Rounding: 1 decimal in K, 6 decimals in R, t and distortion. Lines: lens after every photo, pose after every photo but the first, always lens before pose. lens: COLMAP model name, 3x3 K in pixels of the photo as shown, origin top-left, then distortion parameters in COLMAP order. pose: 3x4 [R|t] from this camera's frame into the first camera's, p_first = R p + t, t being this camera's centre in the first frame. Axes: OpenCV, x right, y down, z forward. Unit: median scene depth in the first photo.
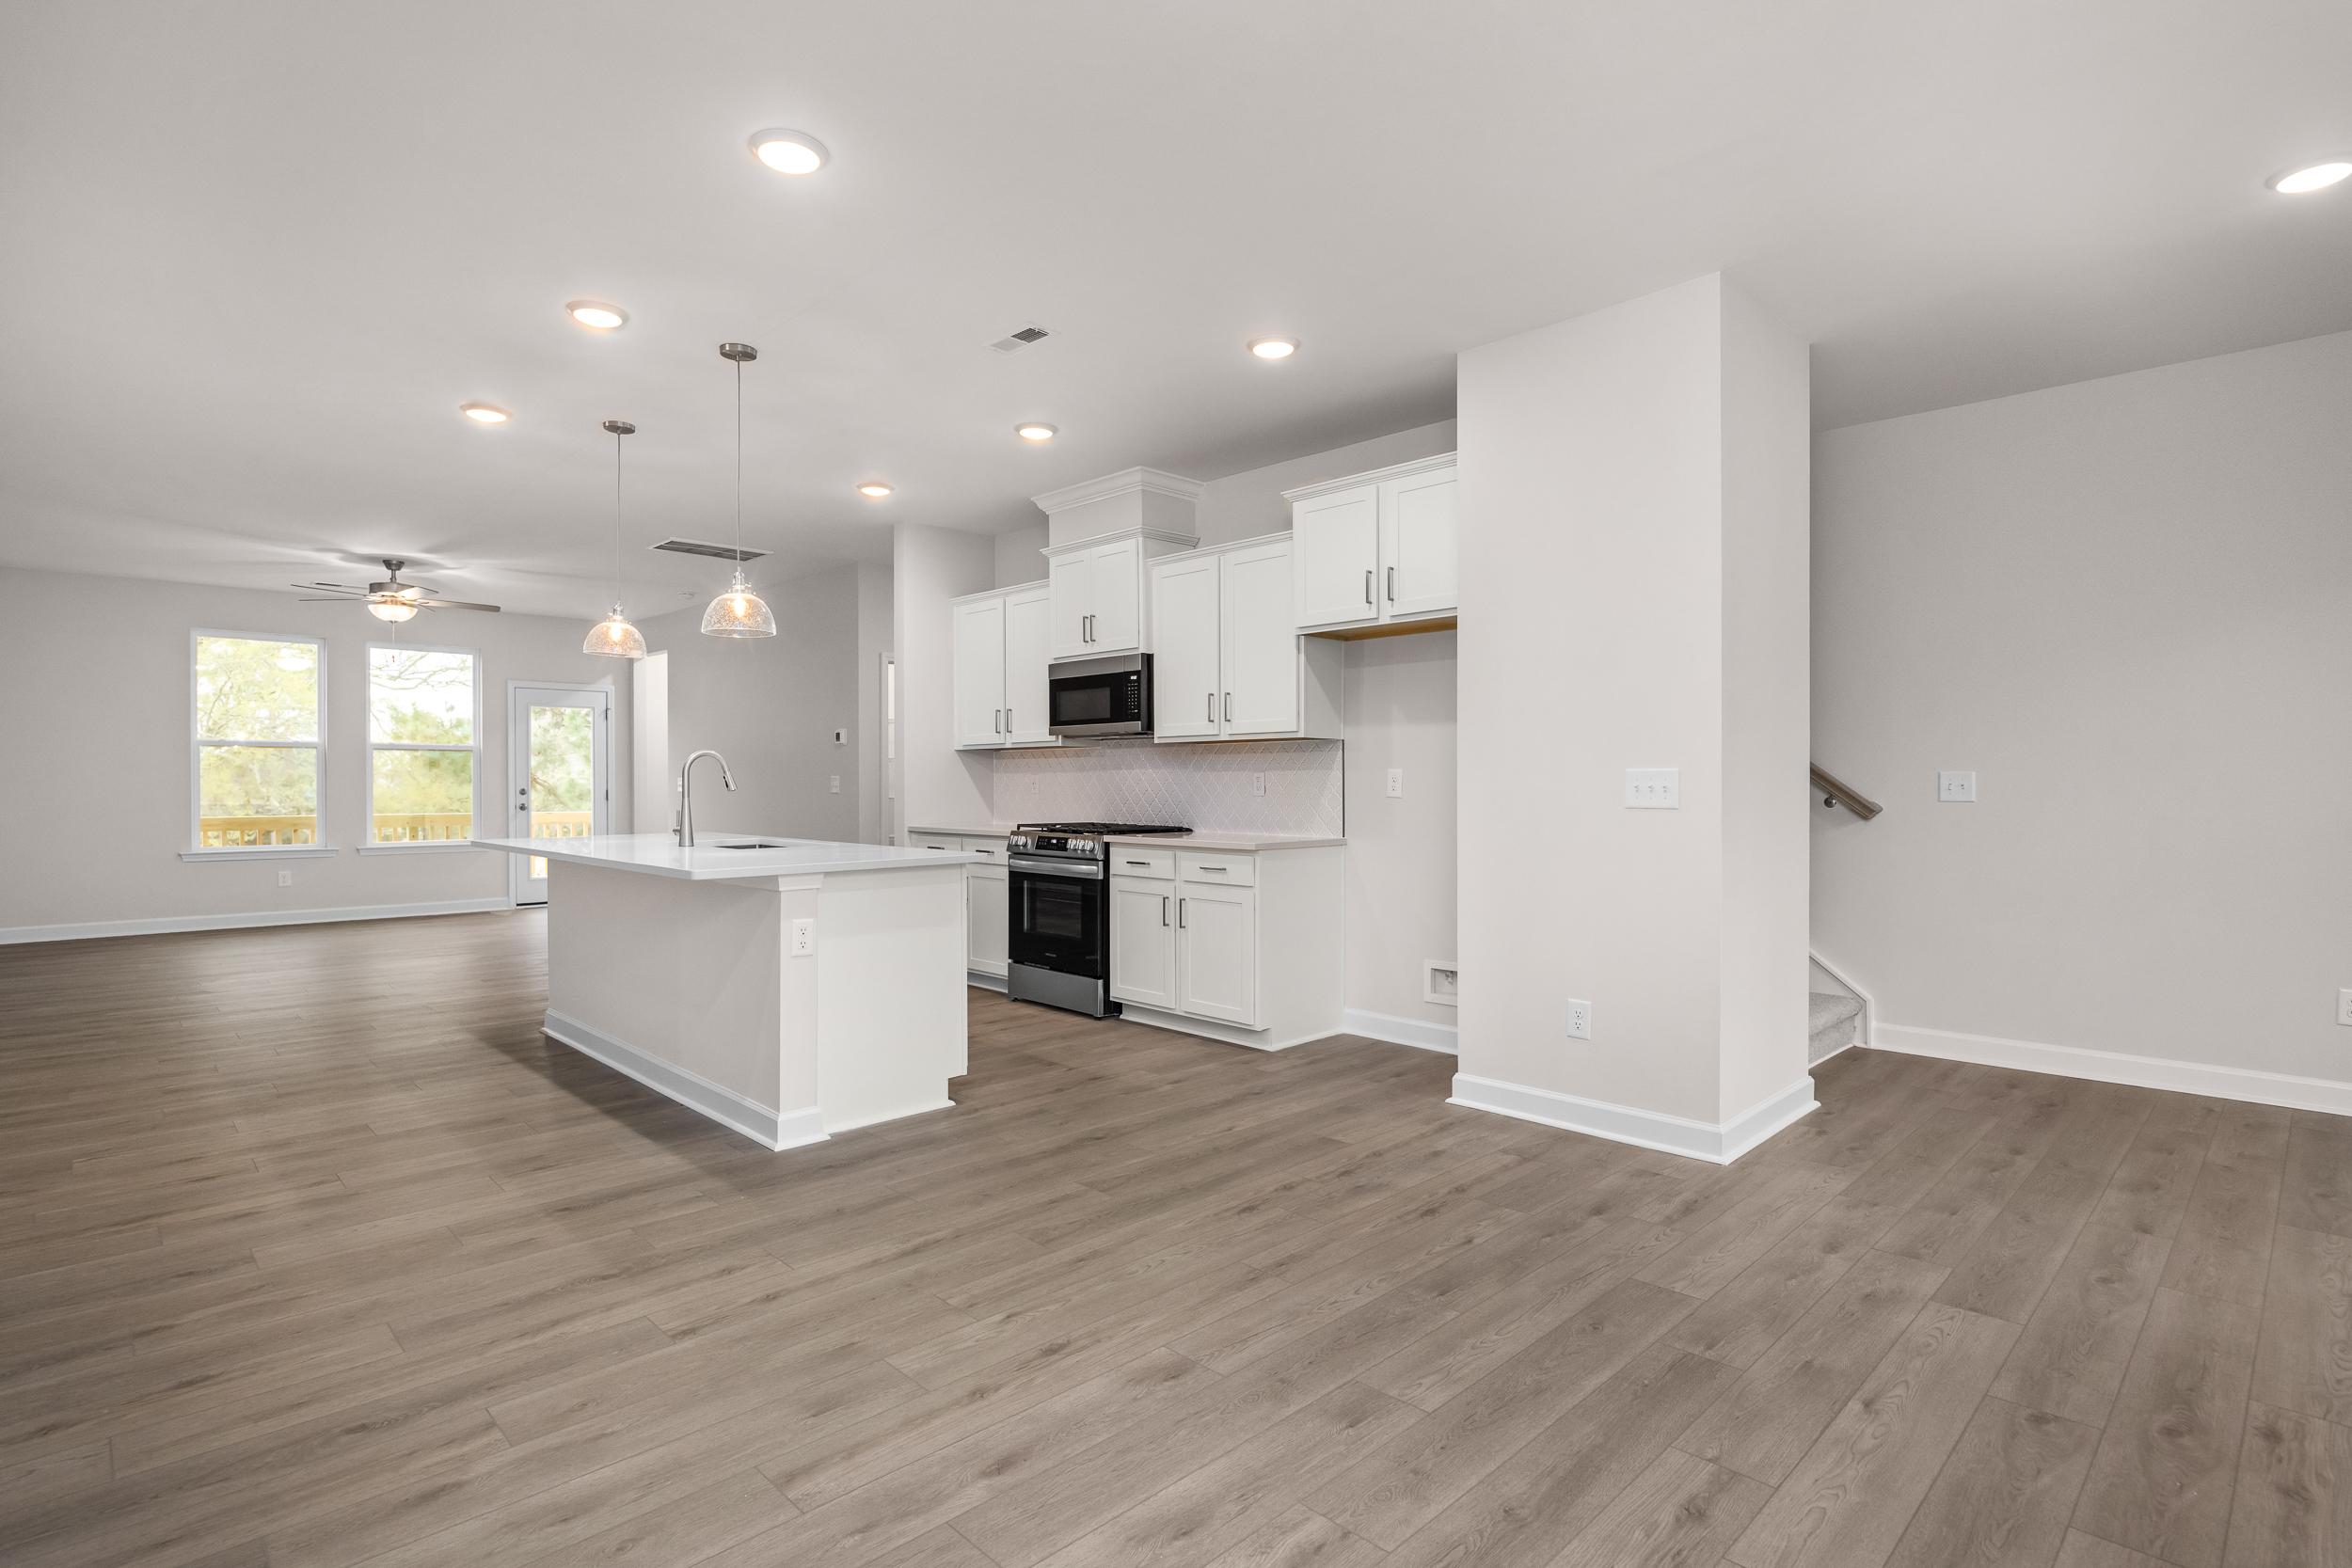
lens RADIAL K [[1185.7, 0, 1176.0], [0, 1185.7, 784.0], [0, 0, 1]] dist [0.001667, 0.000057]
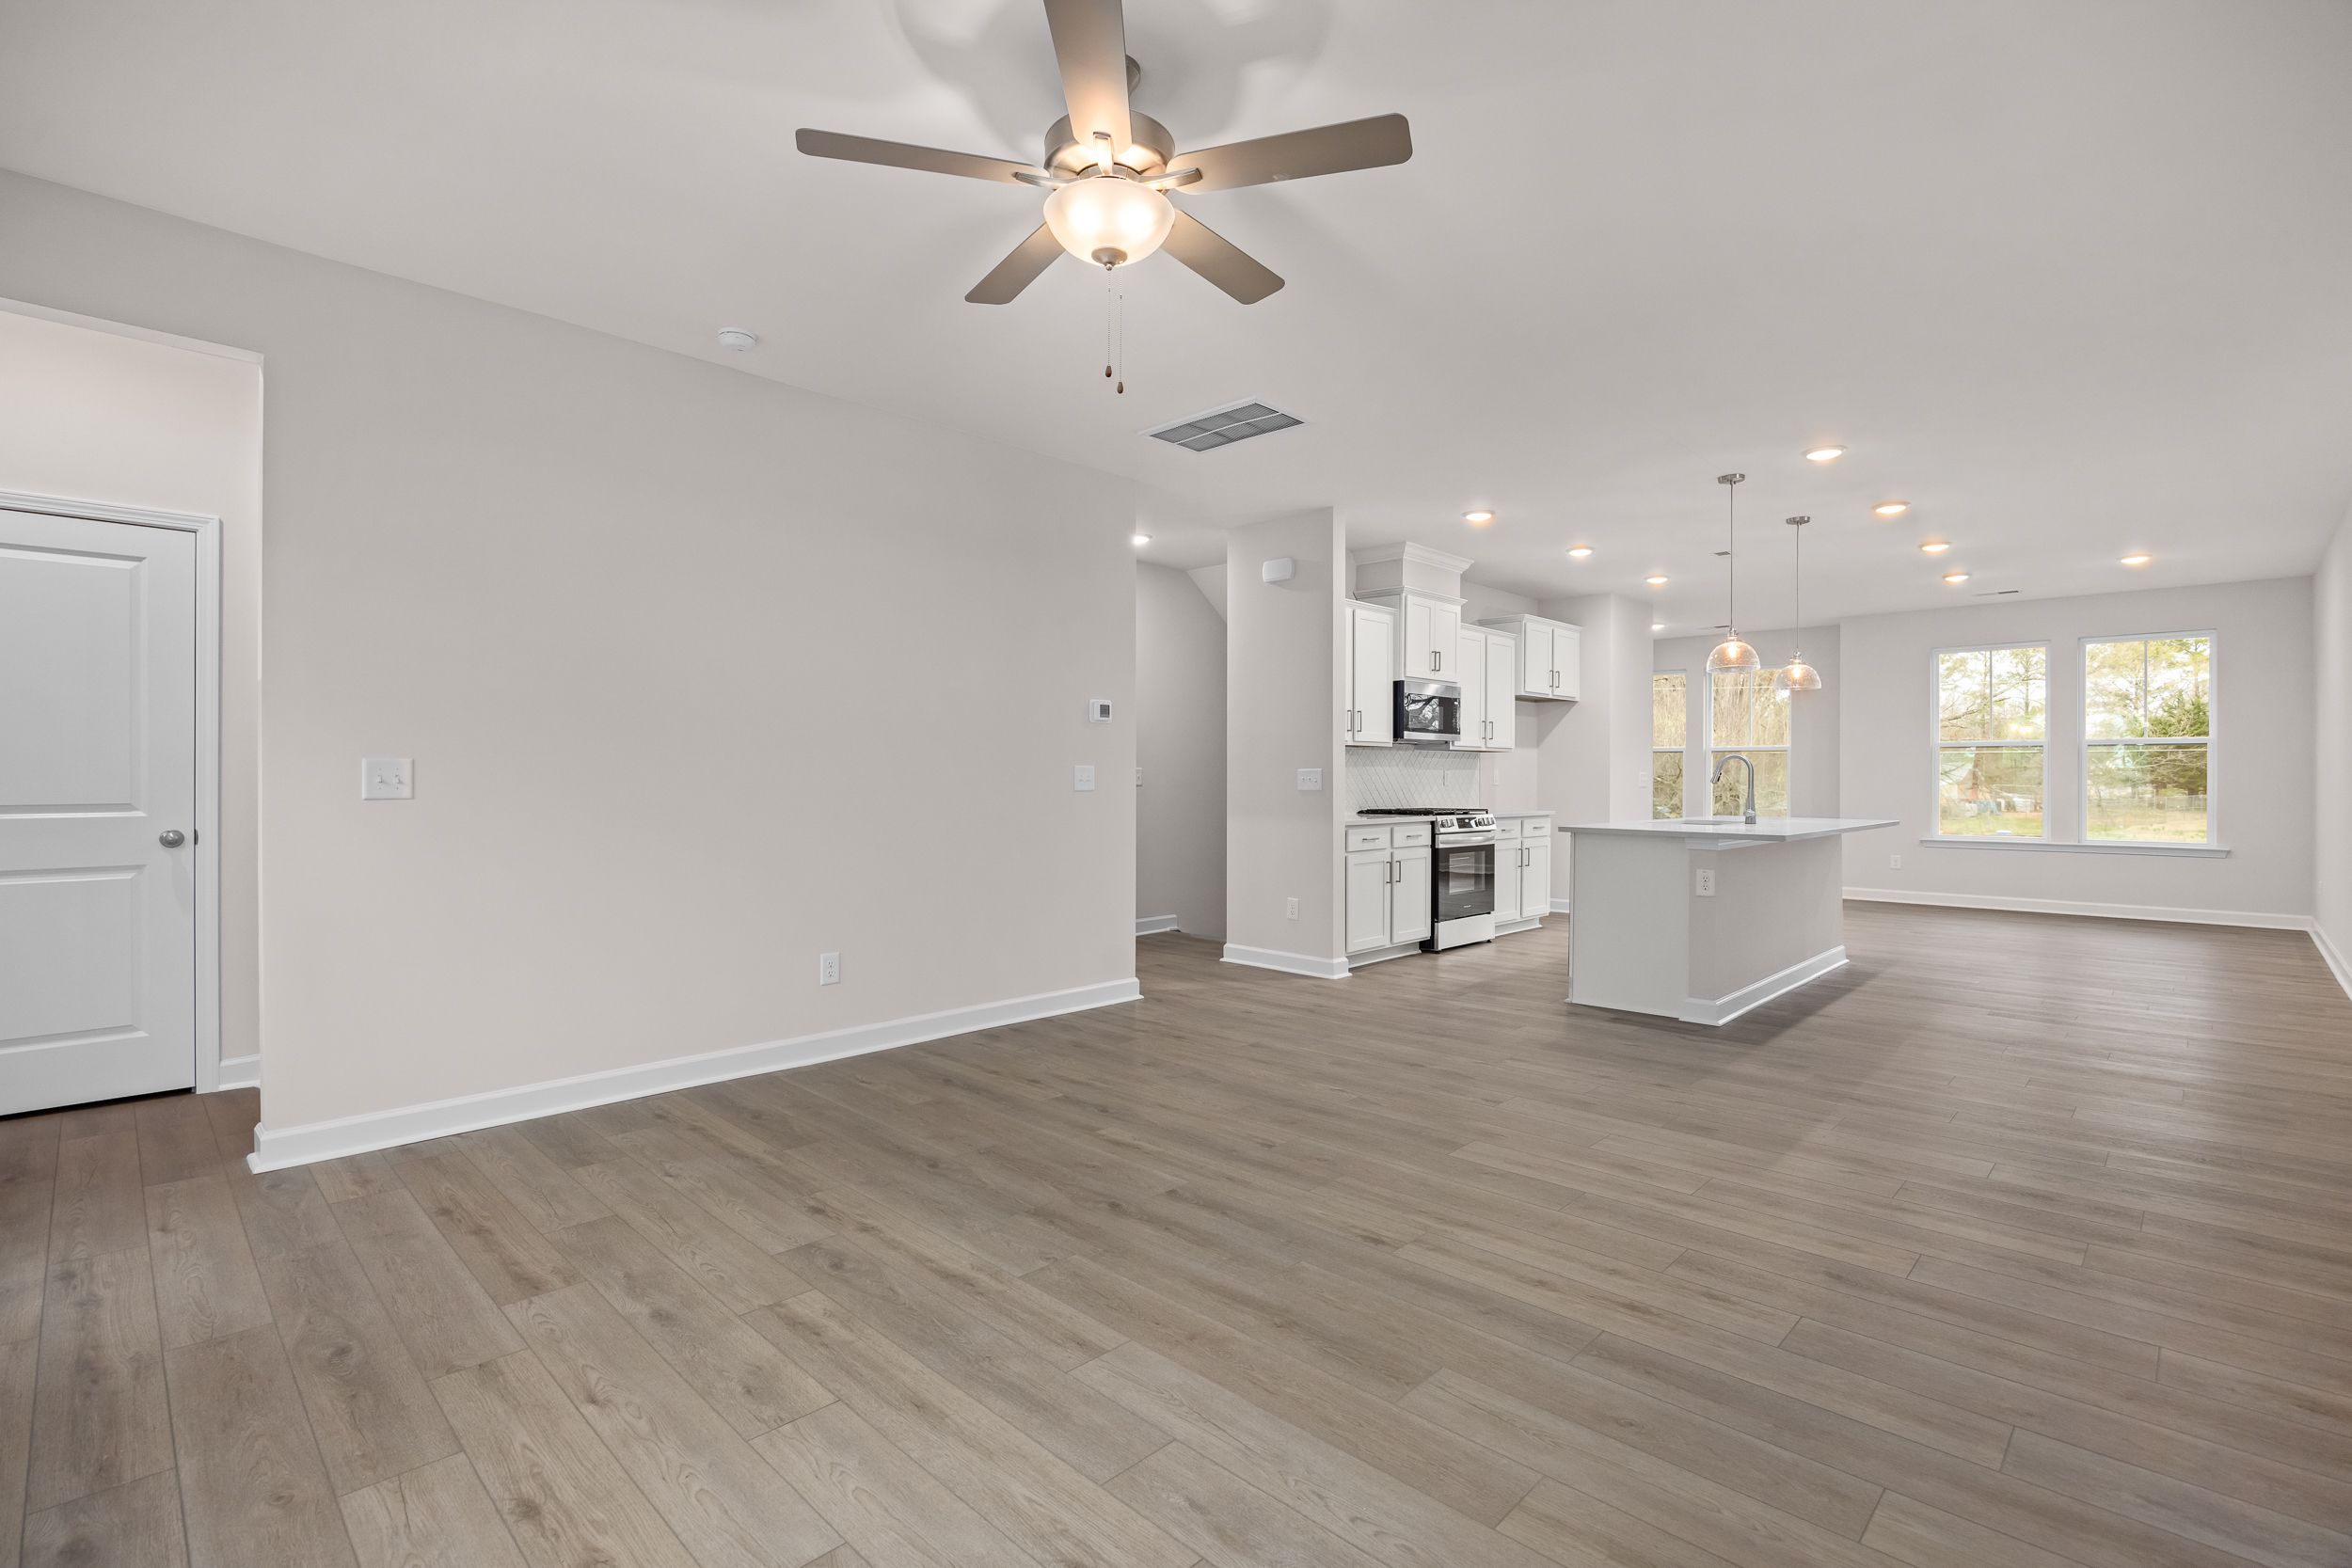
lens RADIAL K [[1118.9, 0, 1176.0], [0, 1118.9, 784.0], [0, 0, 1]] dist [-0.000435, -0.000239]
pose [[-0.060663, -0.005653, 0.998142, -1.608948], [-0.001999, 0.999983, 0.005542, 0.000657], [-0.998156, -0.001659, -0.060673, 1.680463]]
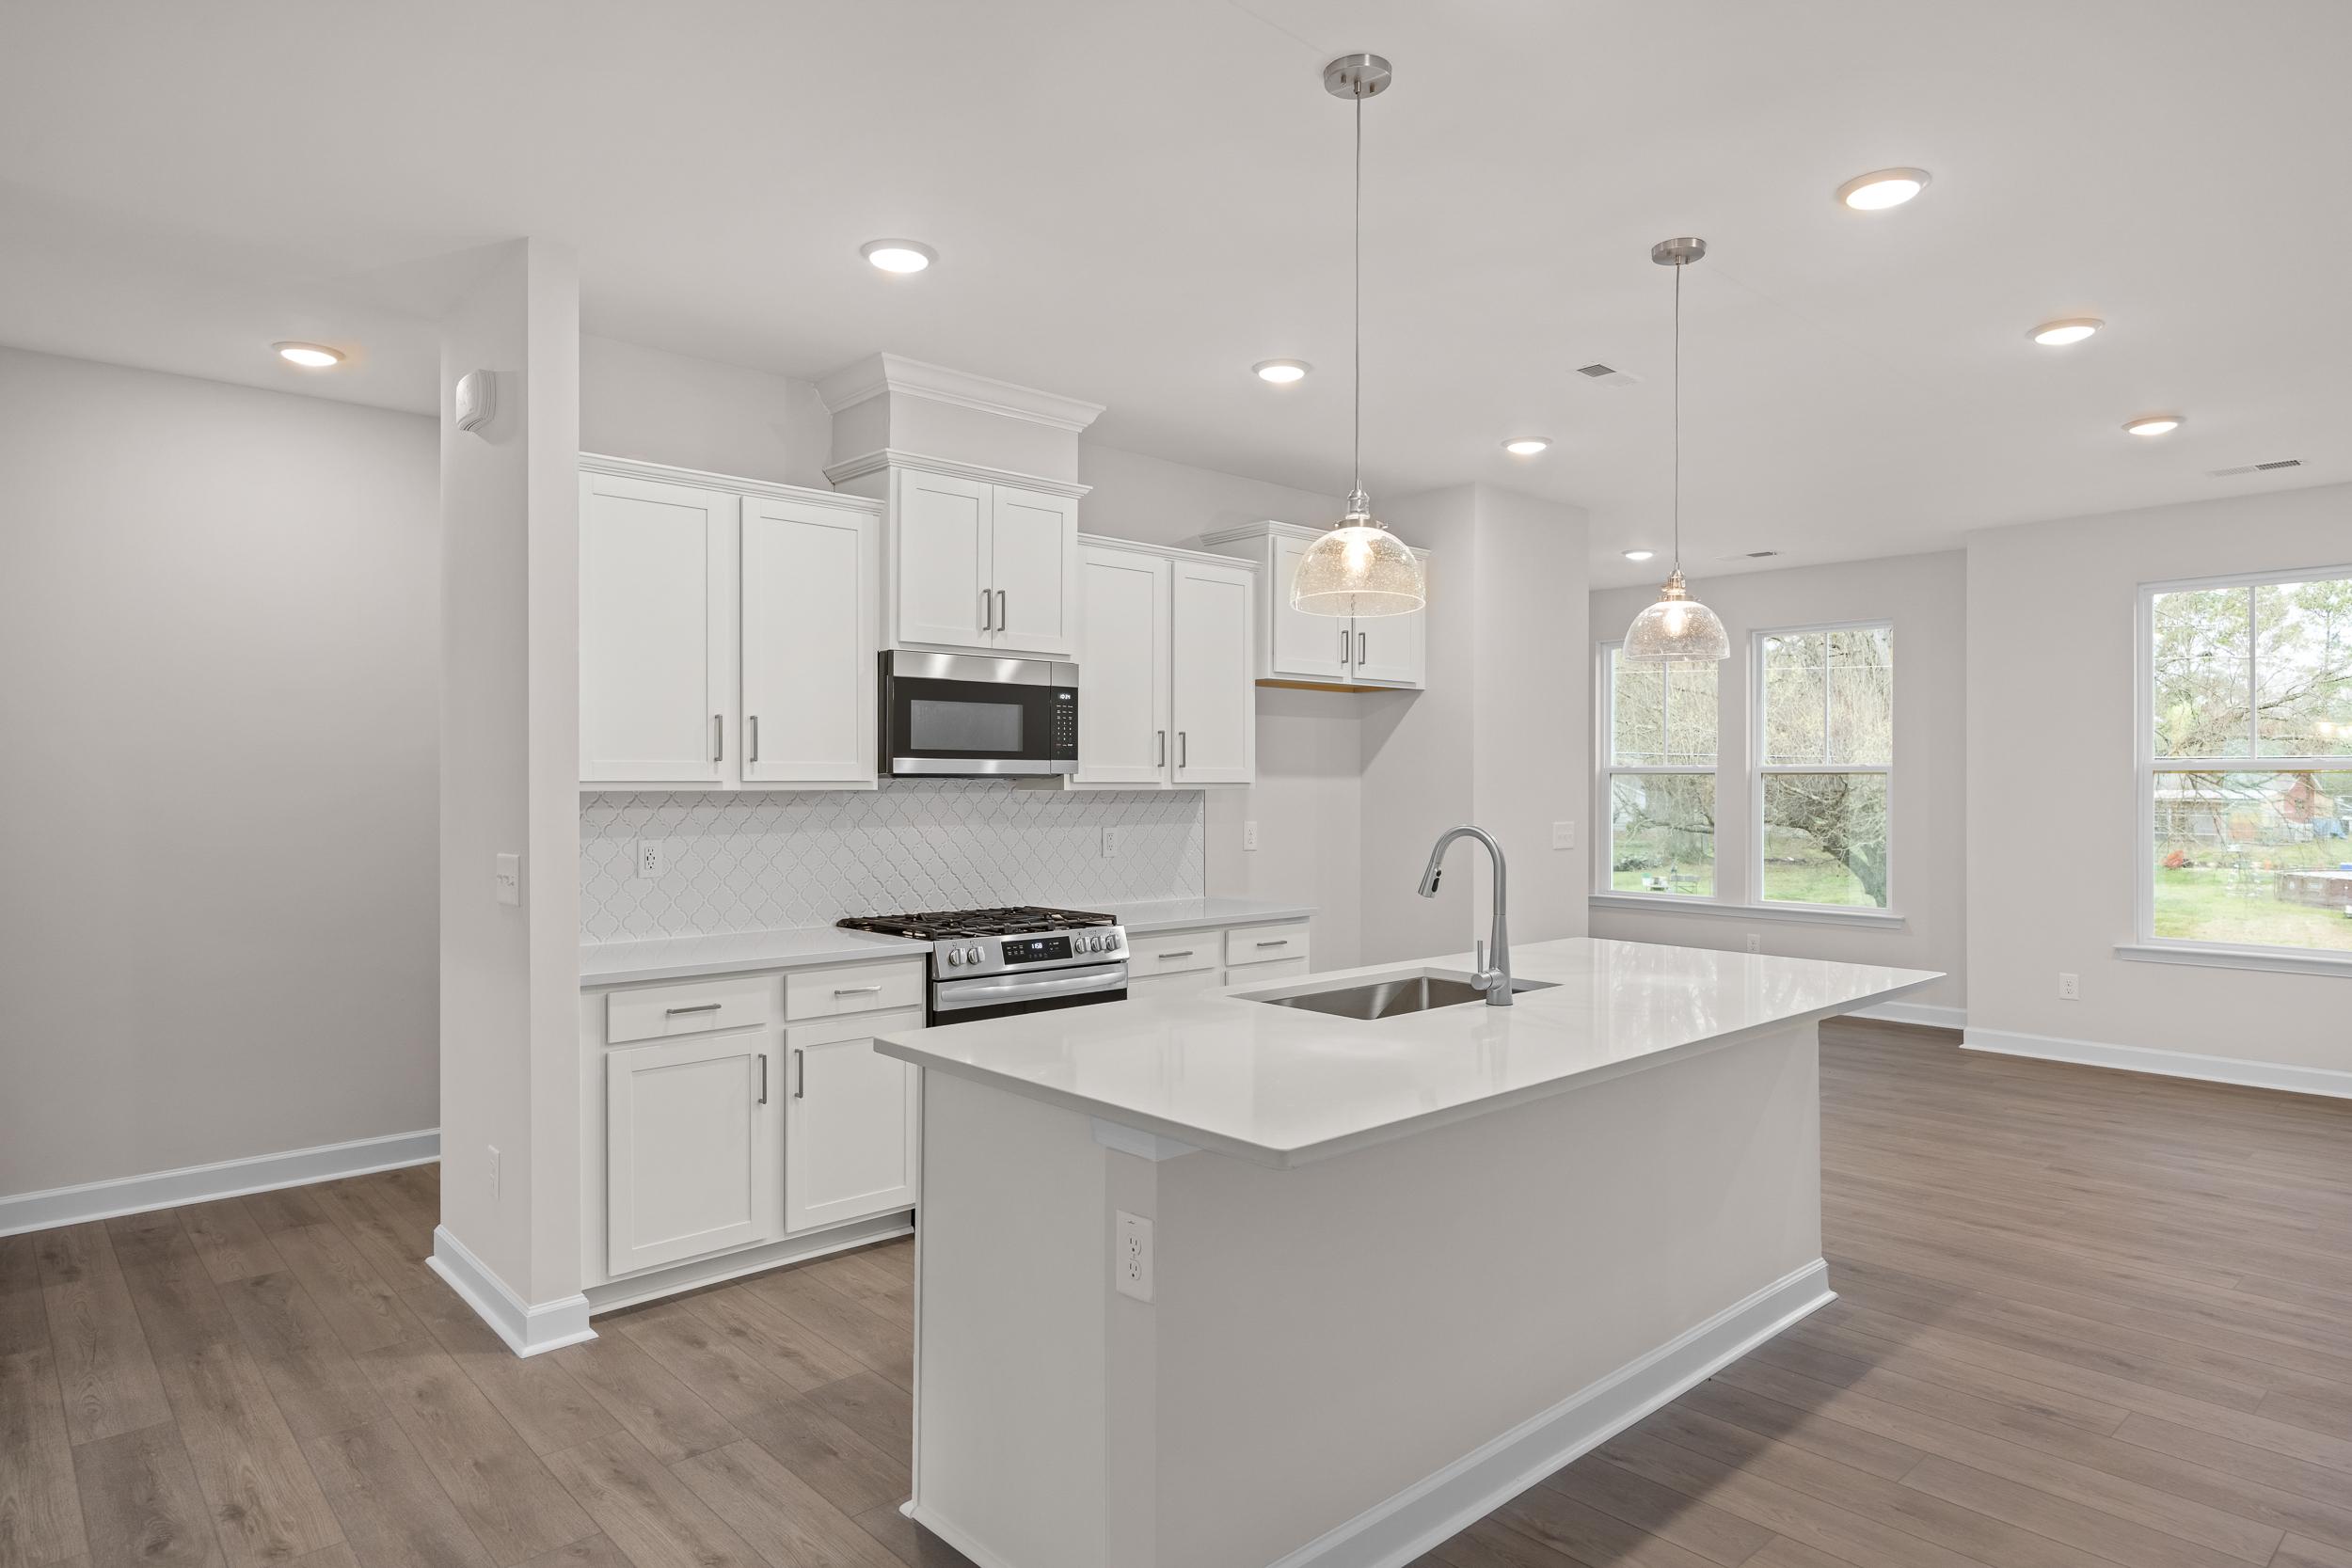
lens RADIAL K [[1369.5, 0, 1176.0], [0, 1369.5, 784.0], [0, 0, 1]] dist [-0.001242, -0.000554]
pose [[0.016560, 0.000895, 0.999862, -0.997513], [0.001469, 0.999998, -0.000920, -0.044498], [-0.999862, 0.001484, 0.016559, 1.093669]]
